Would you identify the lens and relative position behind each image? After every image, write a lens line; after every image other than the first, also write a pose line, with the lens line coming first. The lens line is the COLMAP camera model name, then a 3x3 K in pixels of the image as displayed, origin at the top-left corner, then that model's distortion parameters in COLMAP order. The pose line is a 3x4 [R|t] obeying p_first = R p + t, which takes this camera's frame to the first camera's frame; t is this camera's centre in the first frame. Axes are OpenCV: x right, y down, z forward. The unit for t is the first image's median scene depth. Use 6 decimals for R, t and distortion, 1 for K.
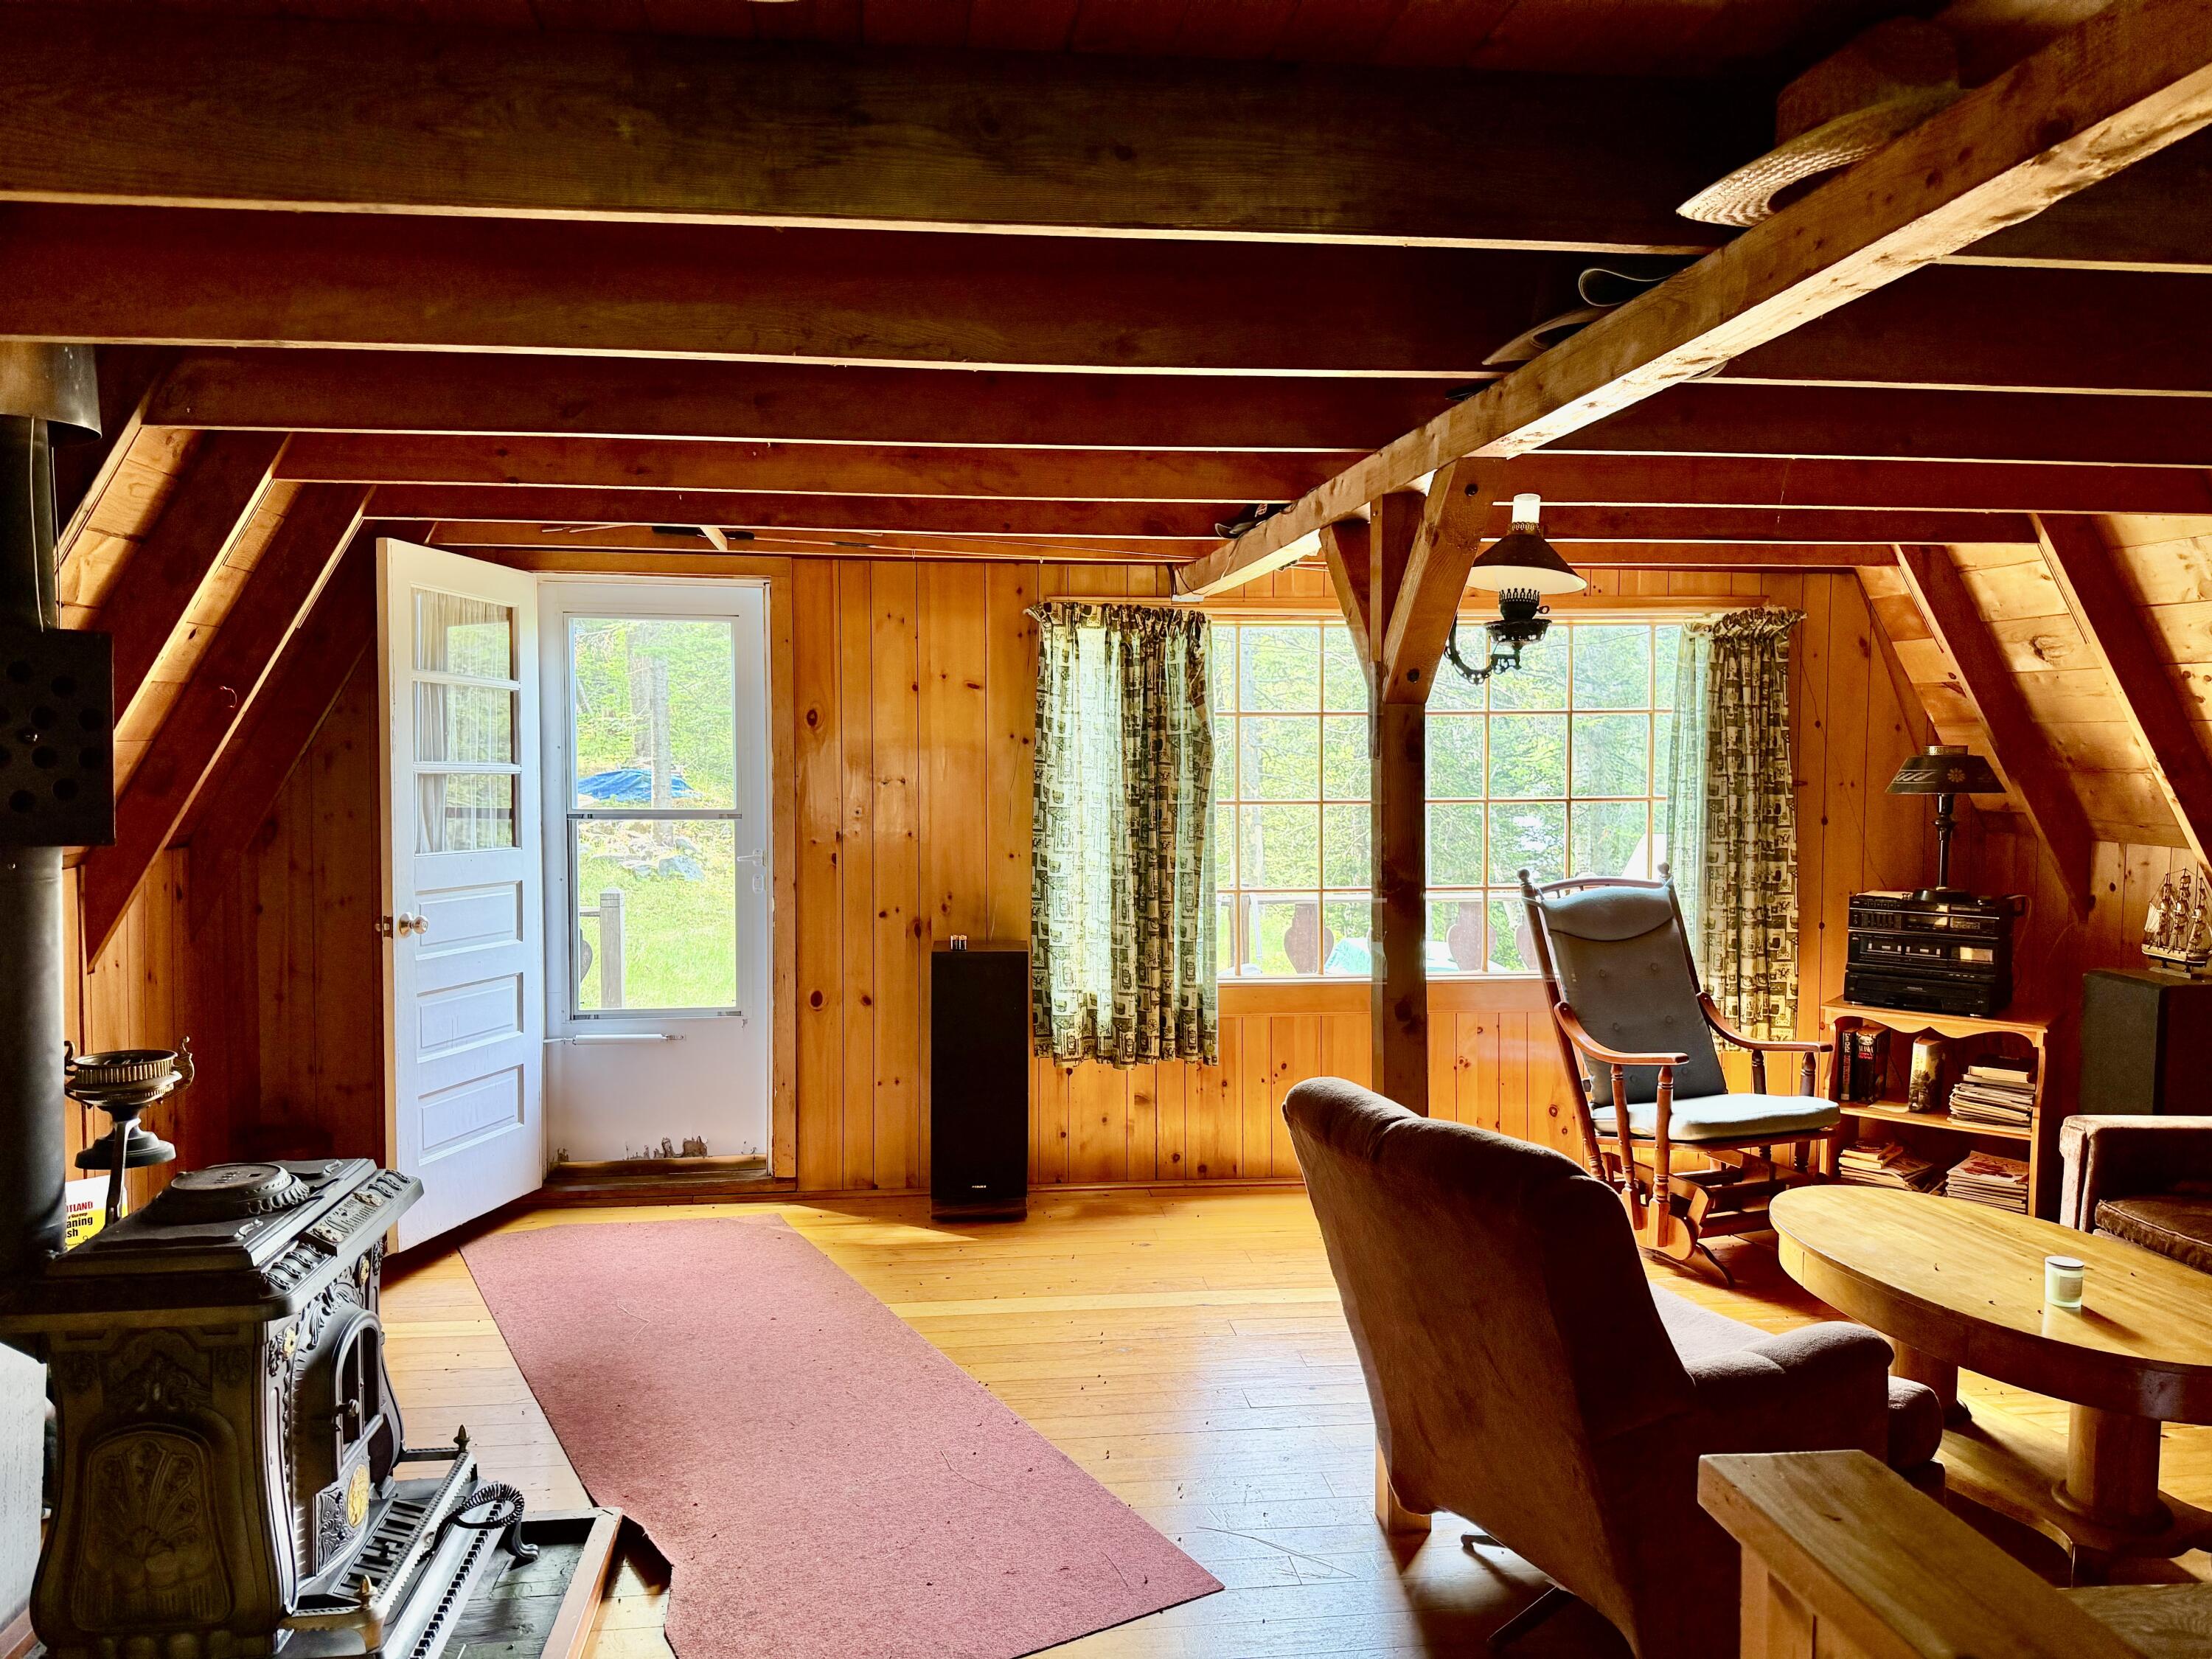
lens RADIAL K [[1568.0, 0, 1106.0], [0, 1568.0, 829.5], [0, 0, 1]] dist [0.115403, -0.141364]
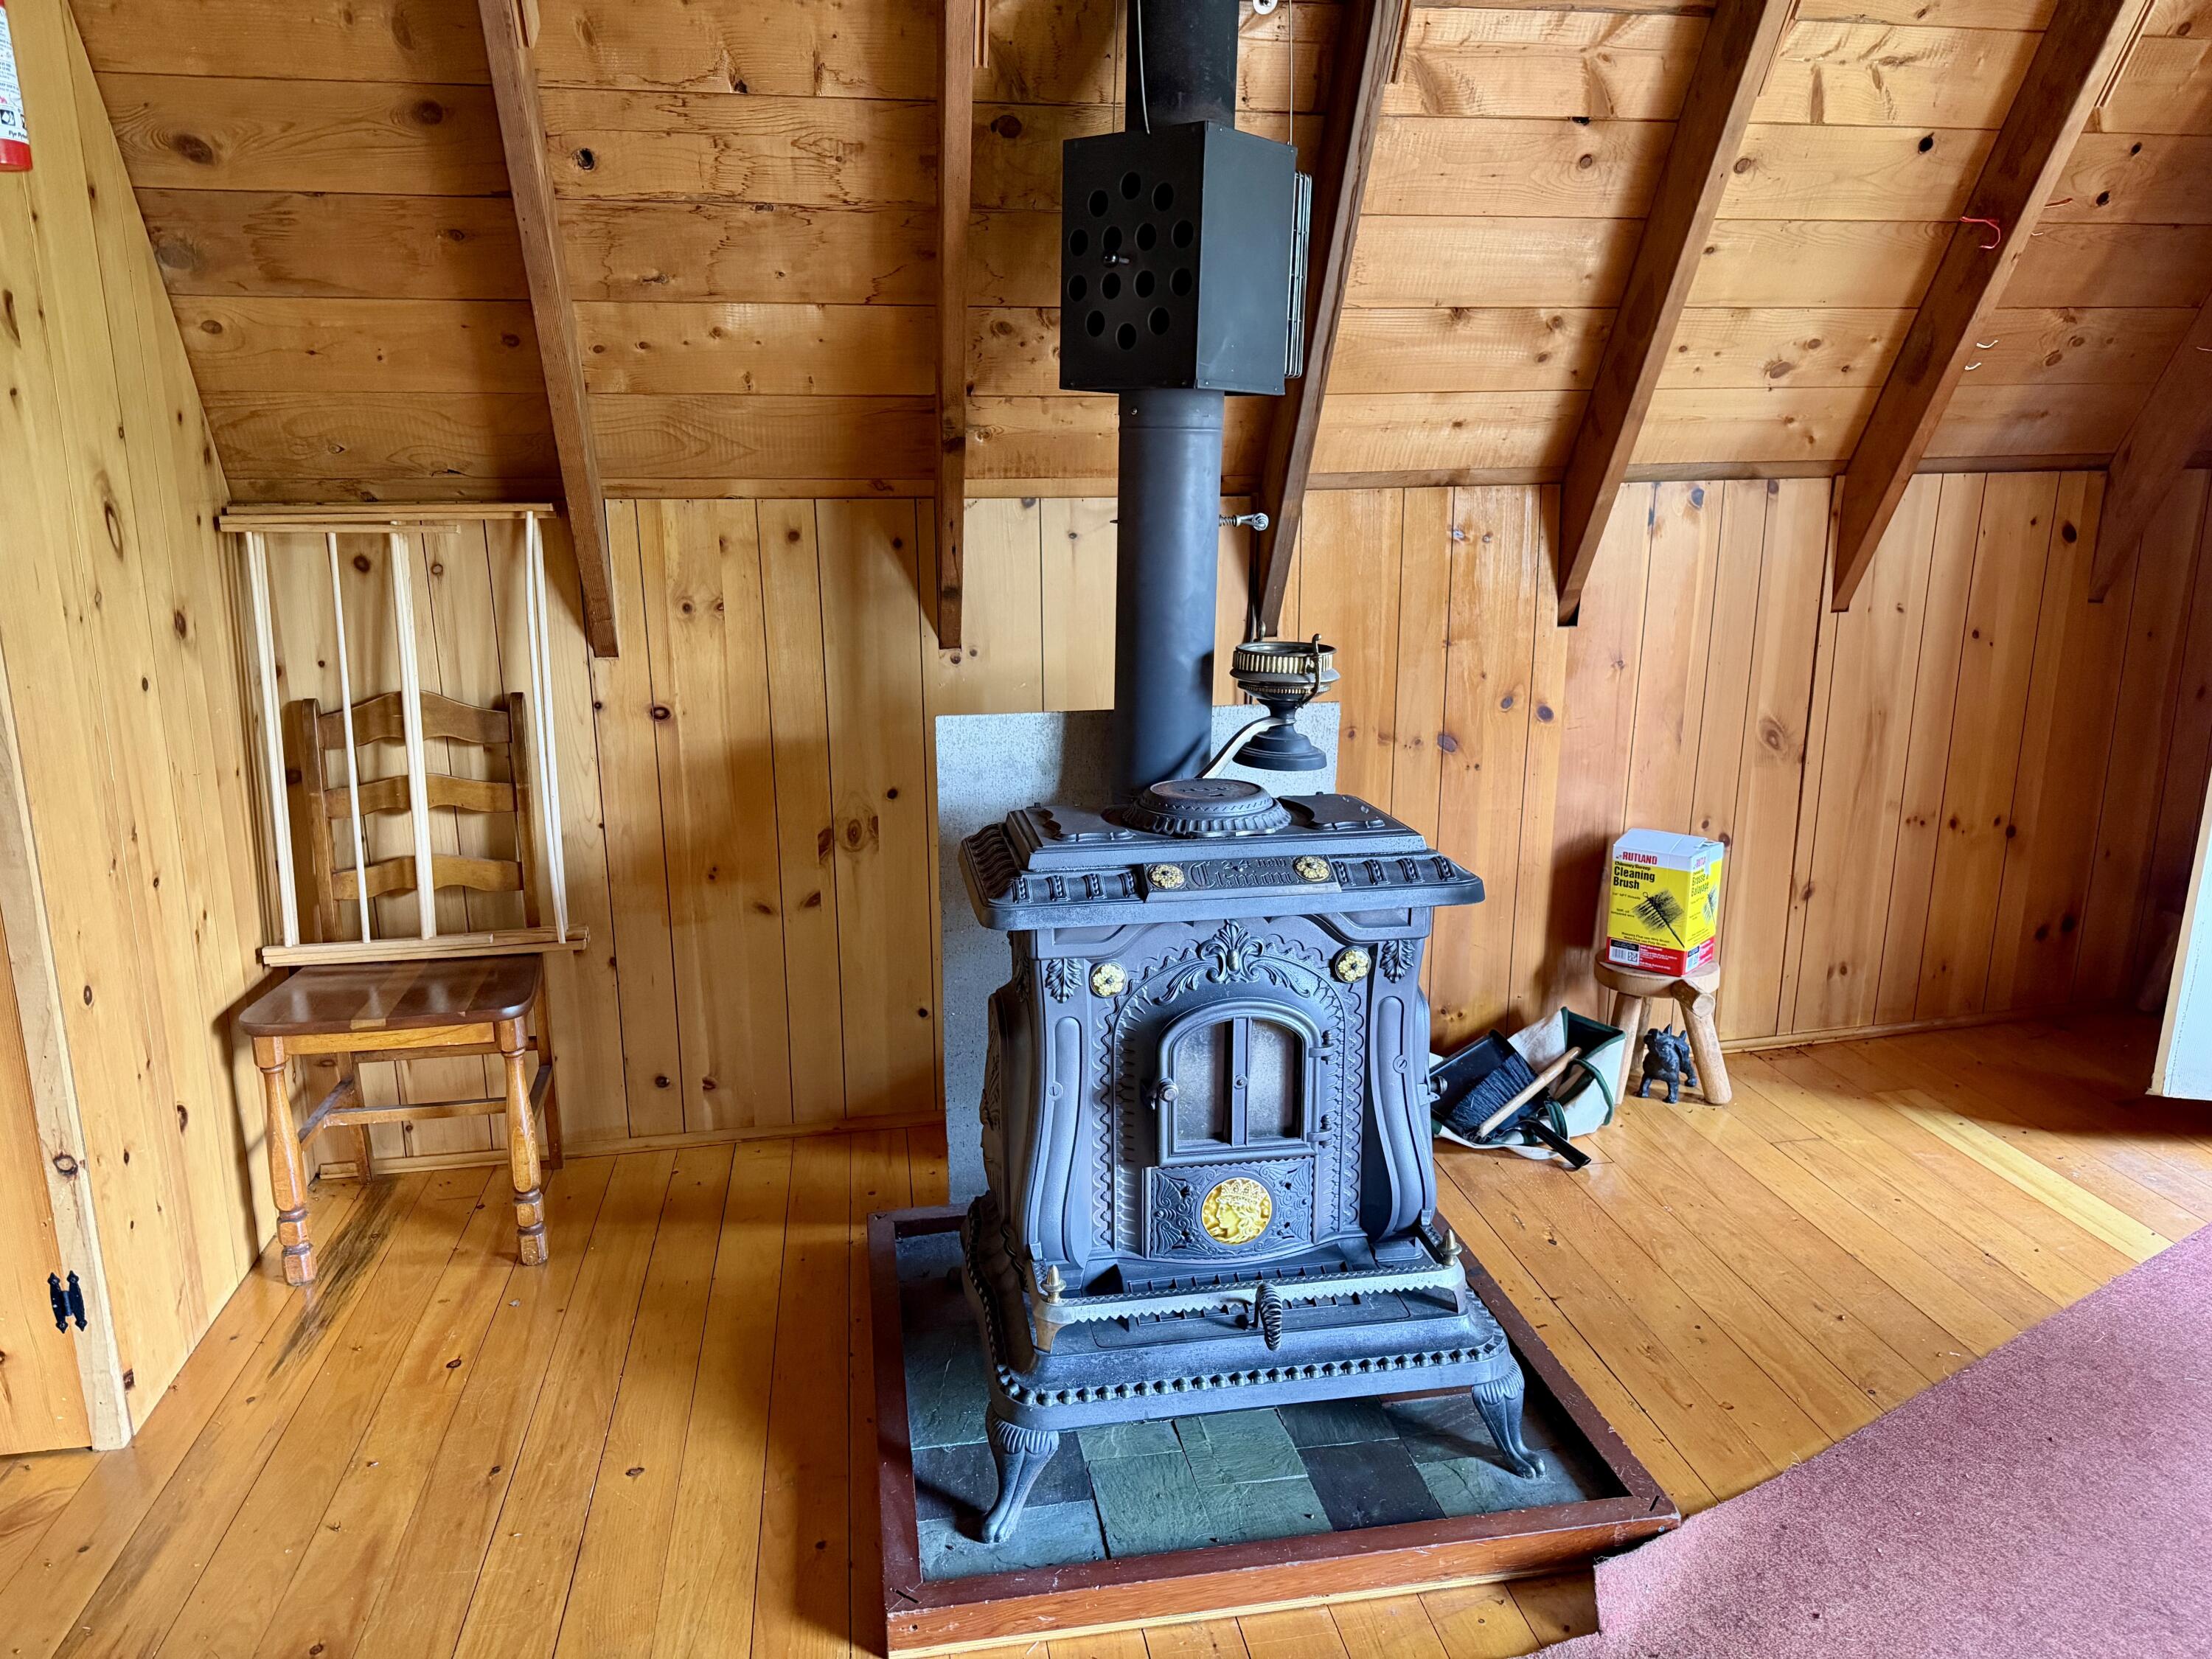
lens RADIAL K [[1568.0, 0, 1106.0], [0, 1568.0, 829.5], [0, 0, 1]] dist [0.115403, -0.141364]
pose [[0.041046, 0.227229, -0.972976, 0.137754], [-0.048330, 0.973108, 0.225221, 0.024667], [0.997988, 0.037779, 0.050924, 0.450751]]
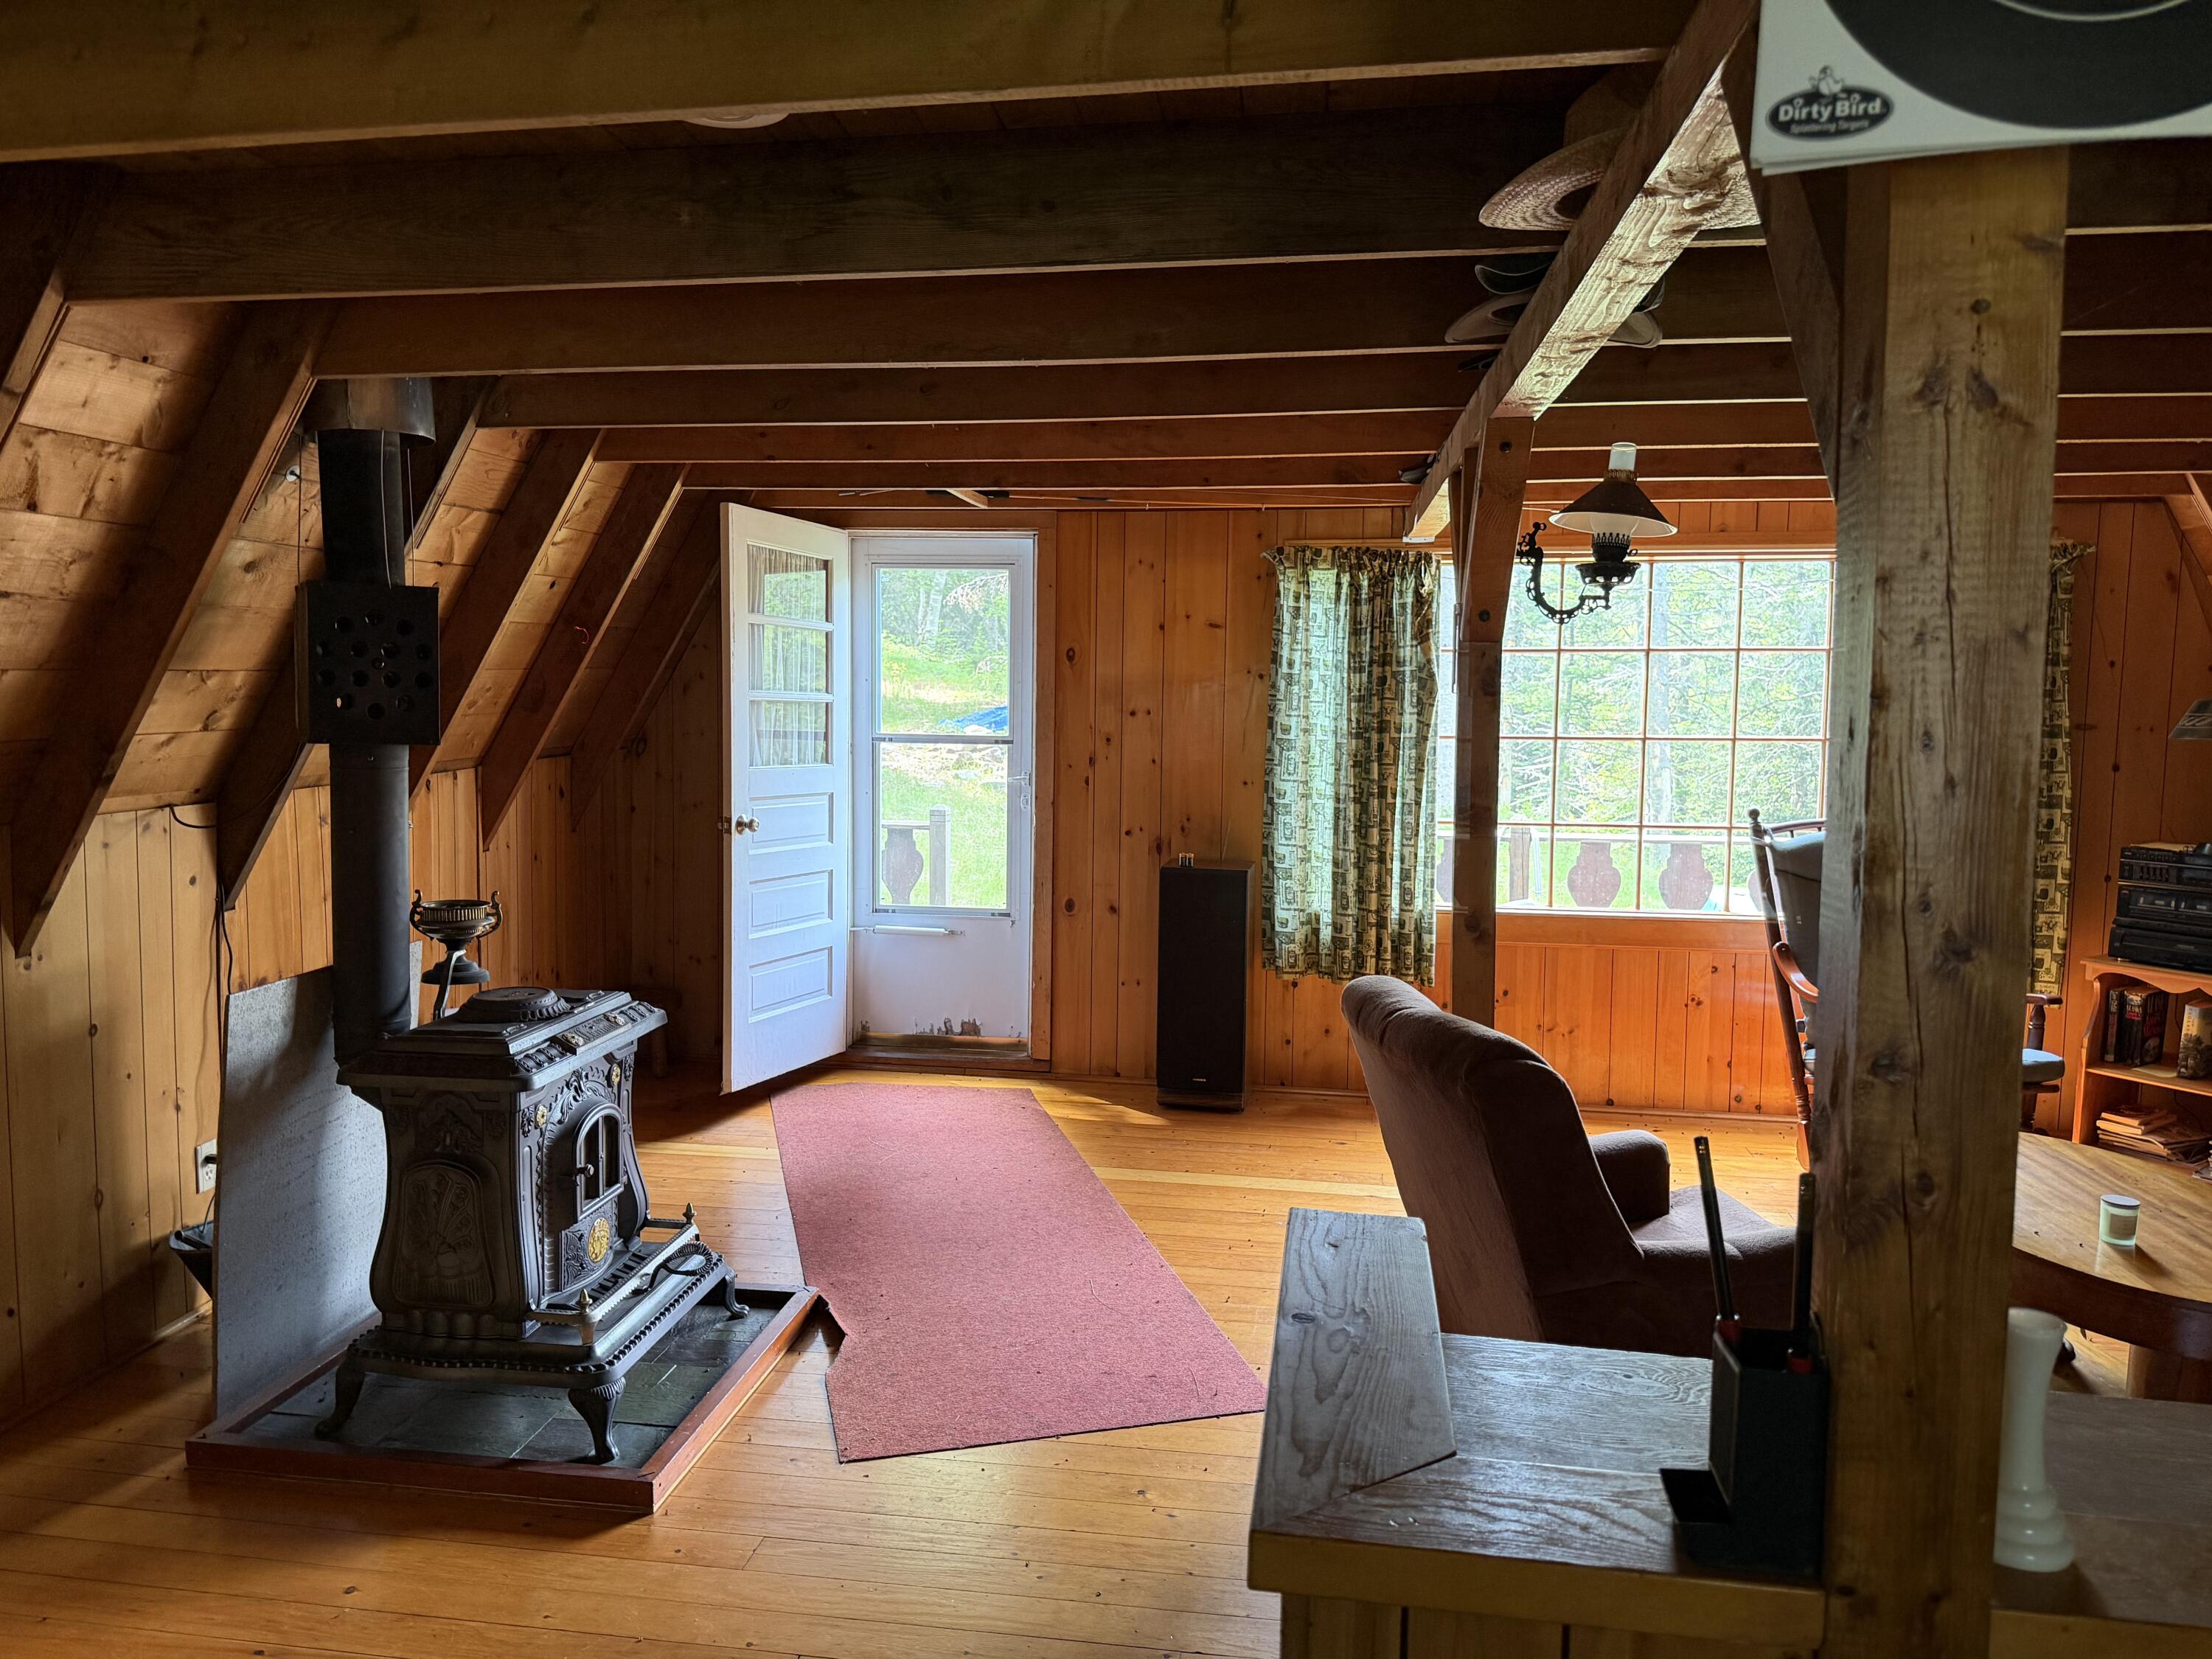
lens RADIAL K [[1578.7, 0, 1103.6], [0, 1578.7, 820.2], [0, 0, 1]] dist [0.128133, -0.189270]
pose [[0.962612, 0.032011, -0.268986, 0.143401], [-0.023038, 0.999070, 0.036449, 0.005159], [0.269902, -0.028890, 0.962454, -0.078569]]
